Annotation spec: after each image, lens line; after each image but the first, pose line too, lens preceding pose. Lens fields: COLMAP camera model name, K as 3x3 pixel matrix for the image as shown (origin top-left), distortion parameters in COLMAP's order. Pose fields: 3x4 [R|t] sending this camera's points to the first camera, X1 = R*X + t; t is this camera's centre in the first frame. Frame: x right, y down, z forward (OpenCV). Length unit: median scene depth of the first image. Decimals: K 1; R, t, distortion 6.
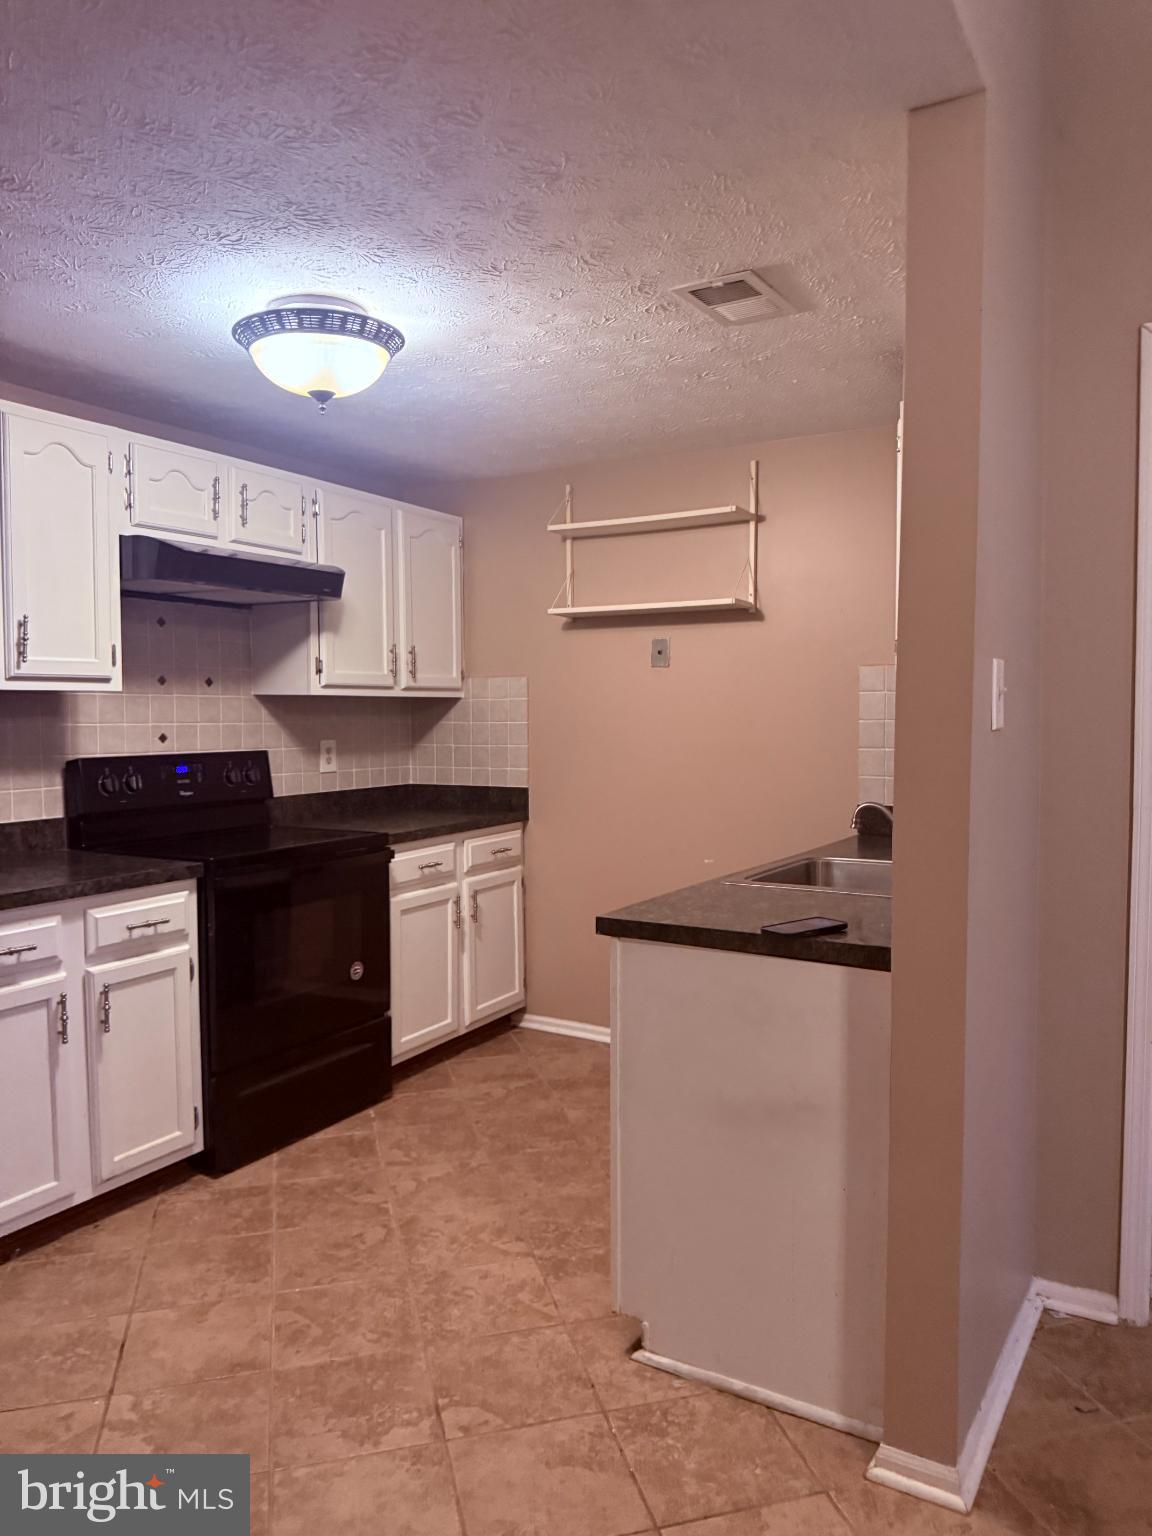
lens RADIAL K [[1093.7, 0, 587.6], [0, 1093.7, 772.1], [0, 0, 1]] dist [0.015018, -0.020989]
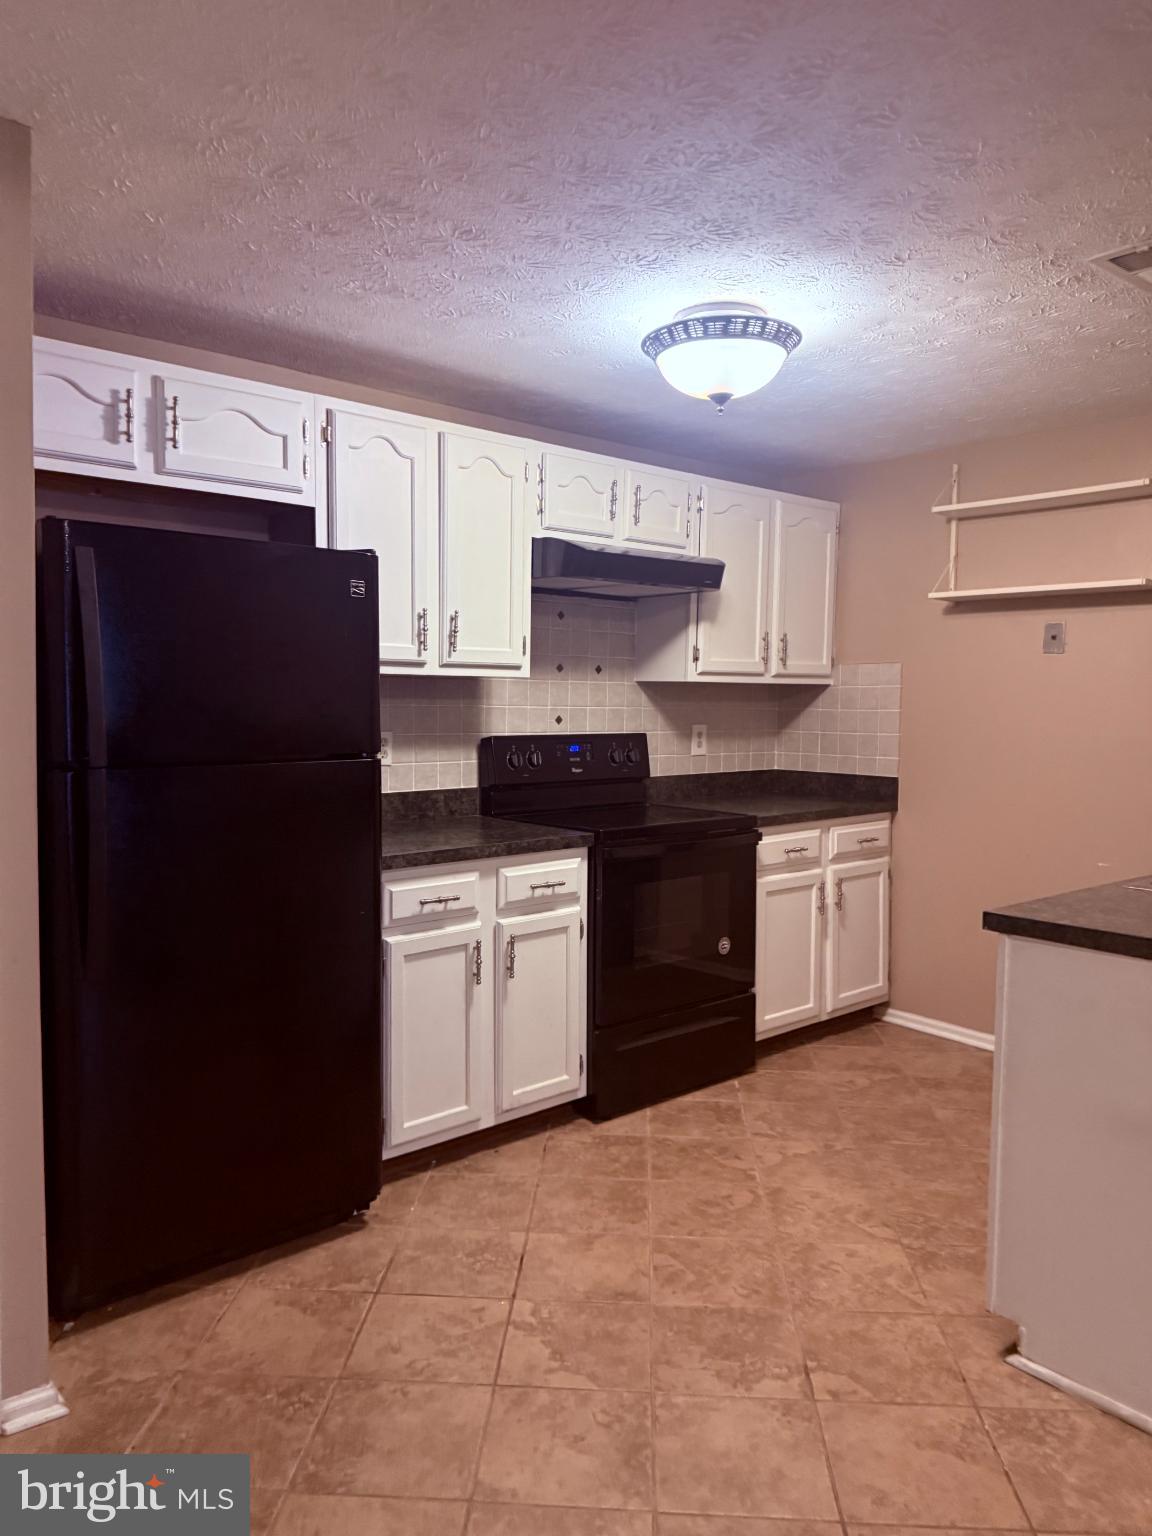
lens RADIAL K [[1093.7, 0, 586.8], [0, 1093.7, 764.6], [0, 0, 1]] dist [0.015018, -0.020989]
pose [[0.948489, 0.033036, -0.315083, -0.020185], [-0.031538, 0.999454, 0.009852, 0.003413], [0.315236, 0.000592, 0.949013, -0.039826]]
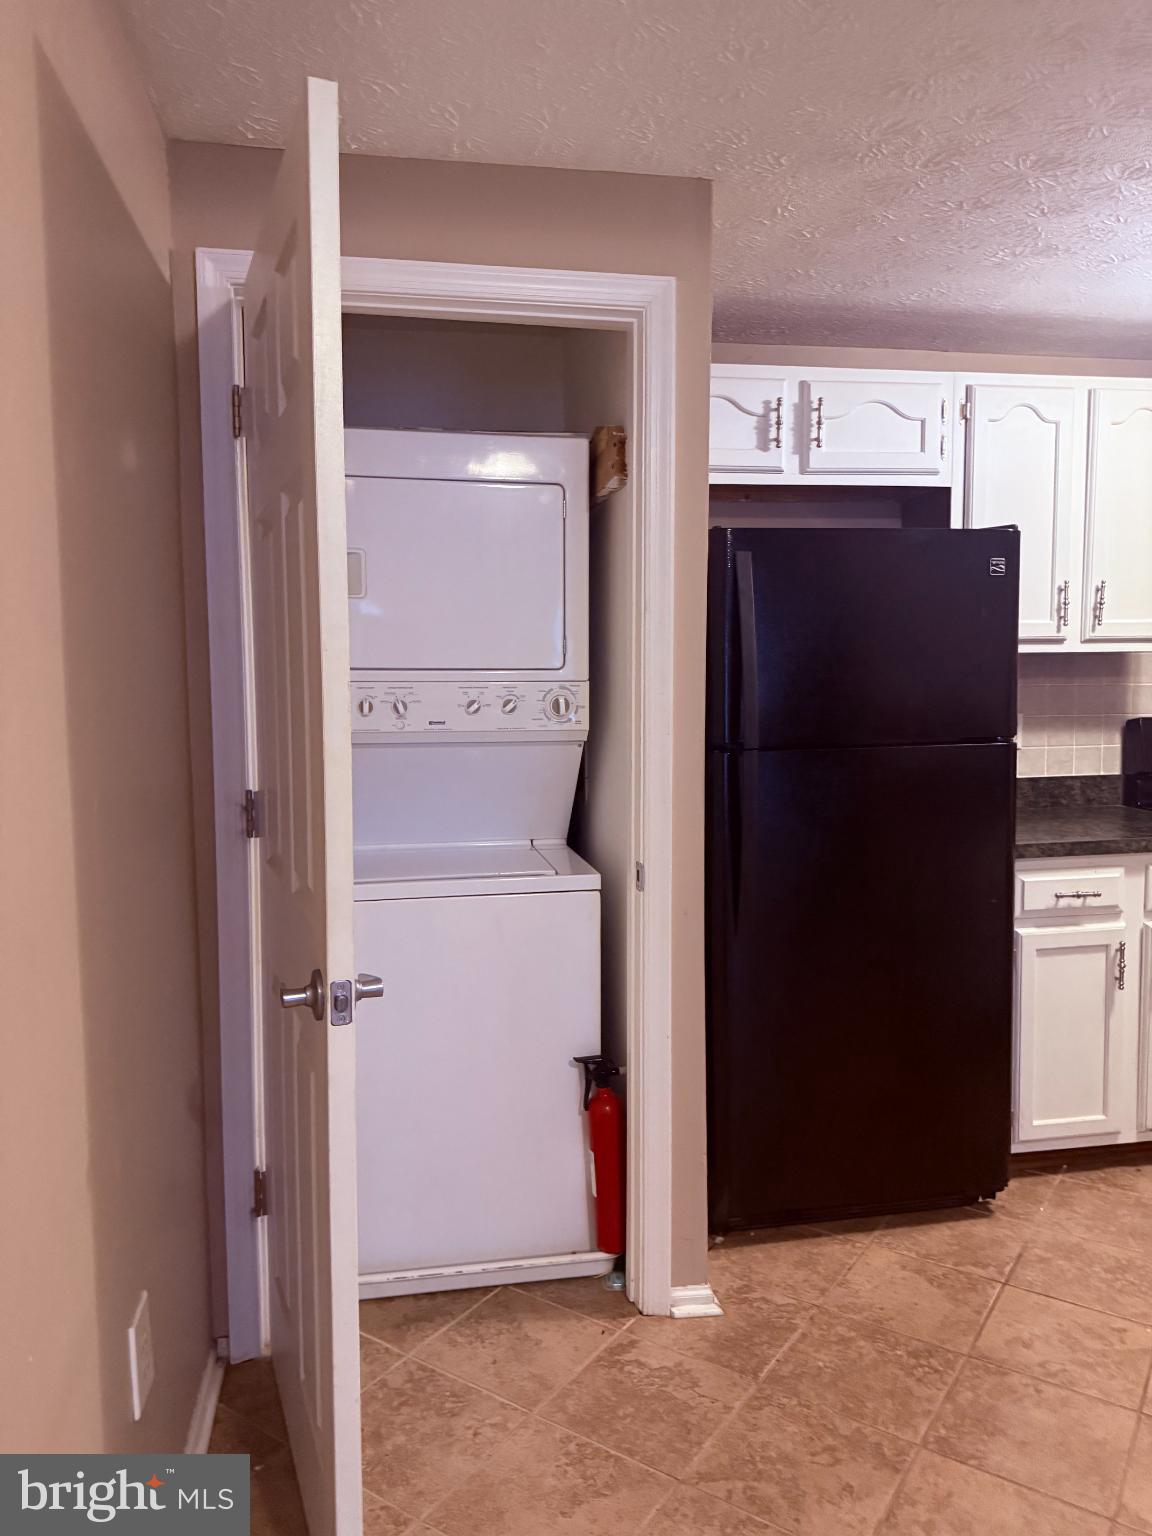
lens RADIAL K [[1093.7, 0, 571.5], [0, 1093.7, 776.8], [0, 0, 1]] dist [0.015018, -0.020989]
pose [[0.642838, 0.065931, -0.763159, -0.026828], [-0.032147, 0.997733, 0.059118, -0.001017], [0.765327, -0.013470, 0.643500, -0.076665]]
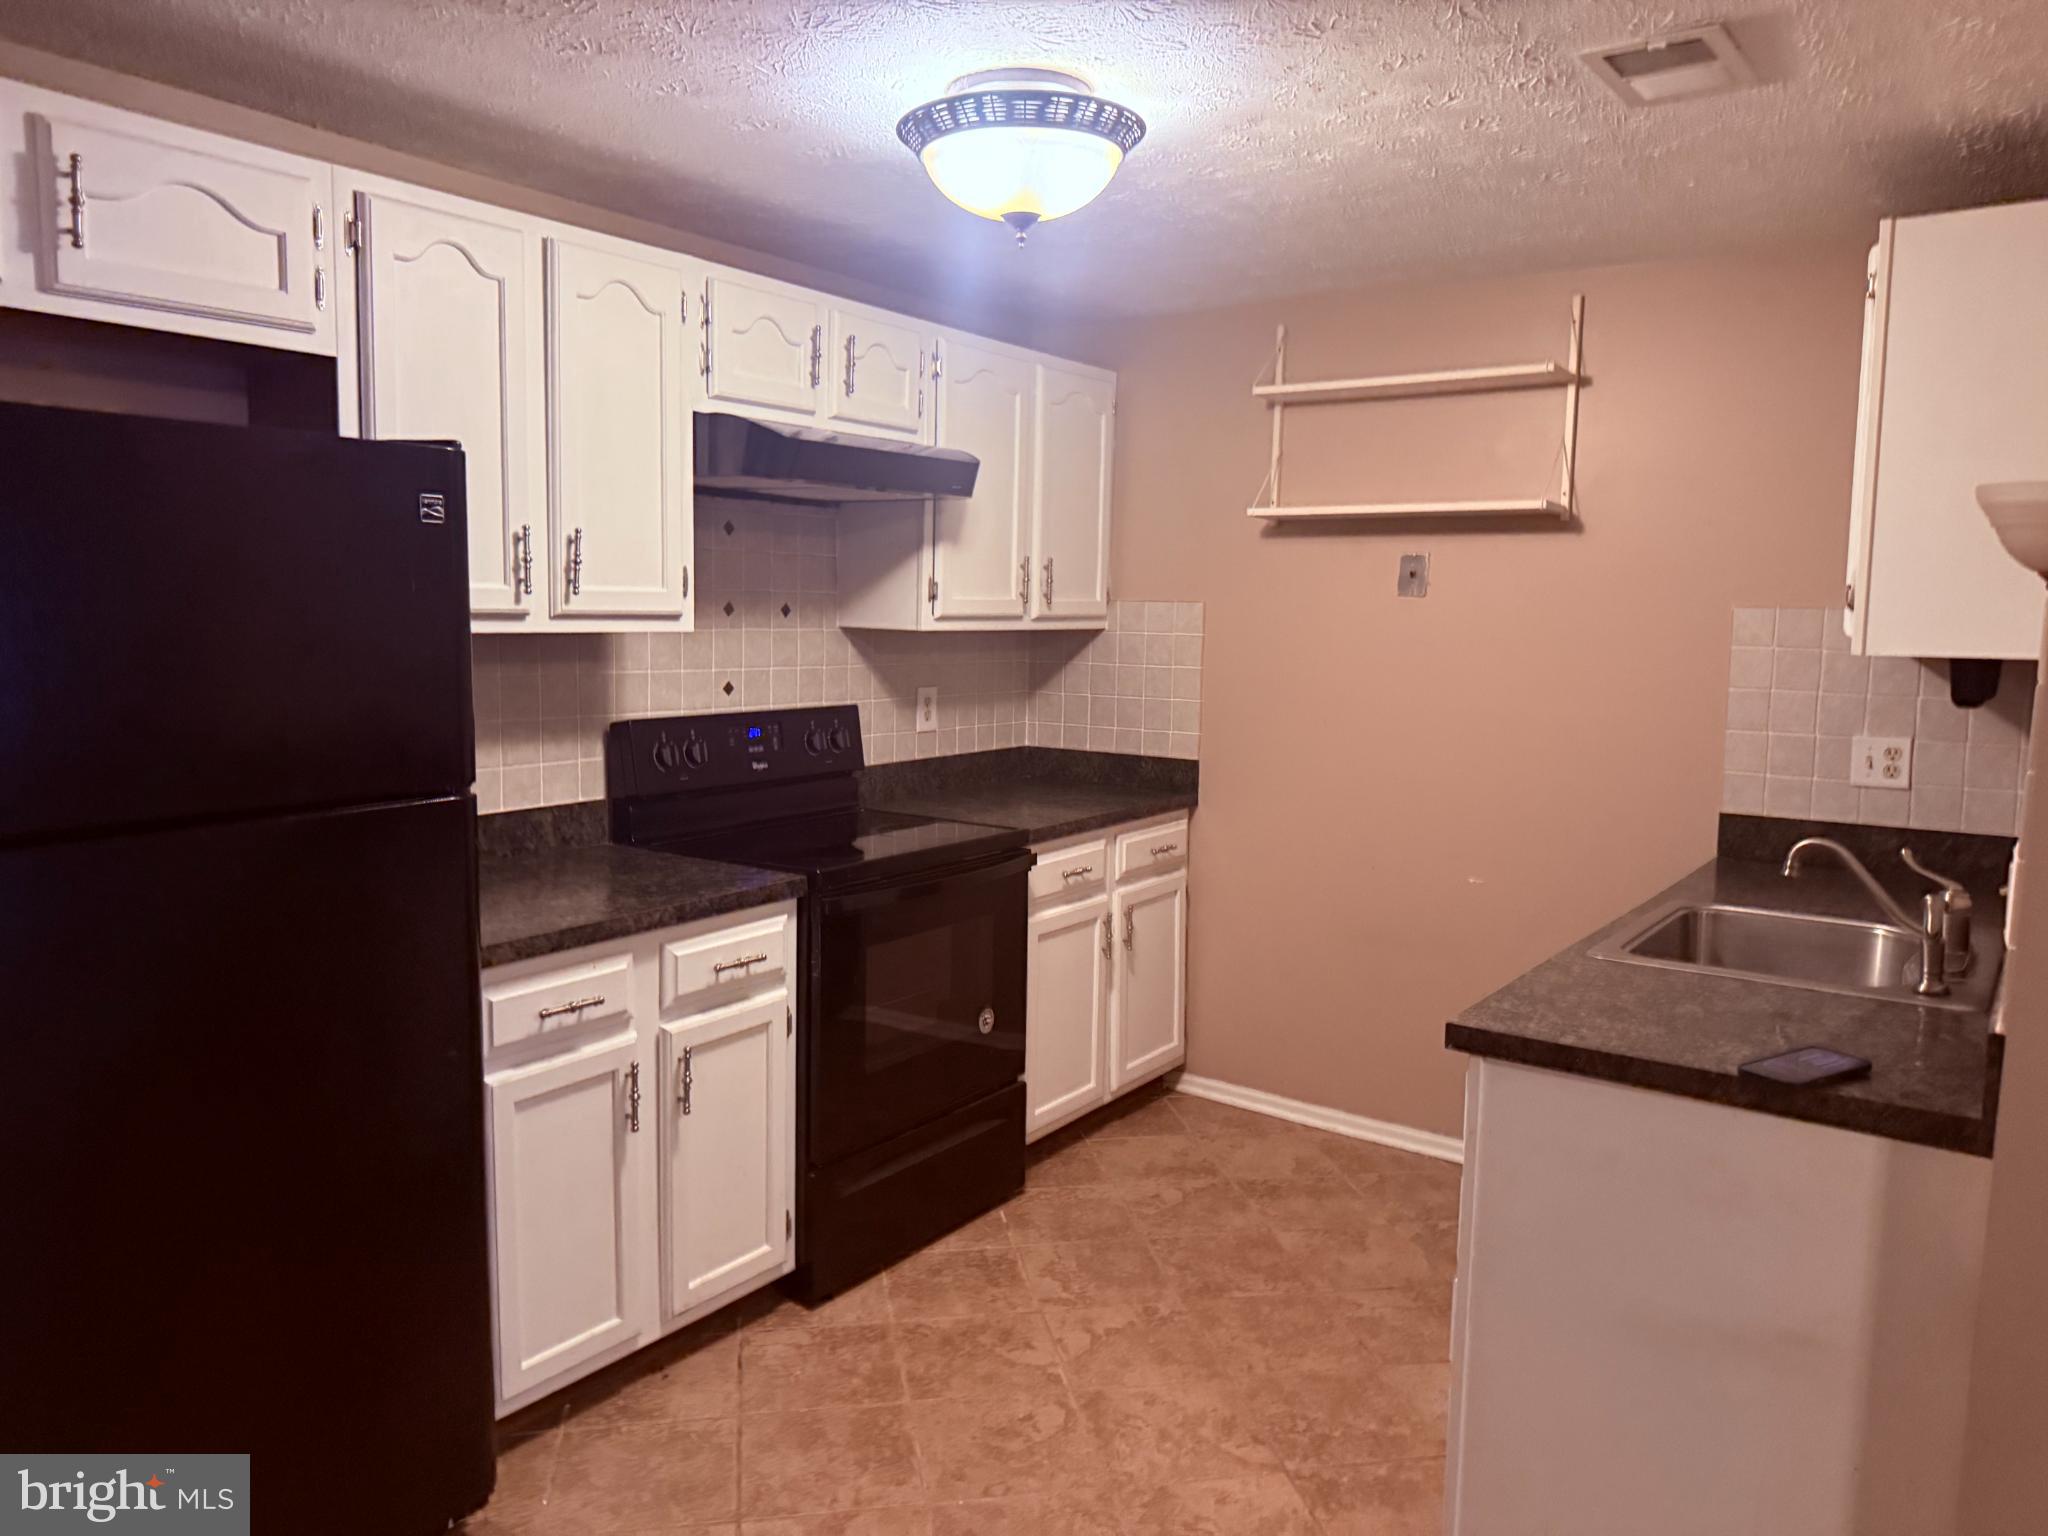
lens RADIAL K [[1458.3, 0, 1020.8], [0, 1458.3, 760.5], [0, 0, 1]] dist [0.015018, -0.020989]
pose [[0.995266, 0.031639, -0.091898, -0.144048], [-0.026918, 0.998276, 0.052165, -0.053705], [0.093390, -0.049444, 0.994401, 0.080324]]
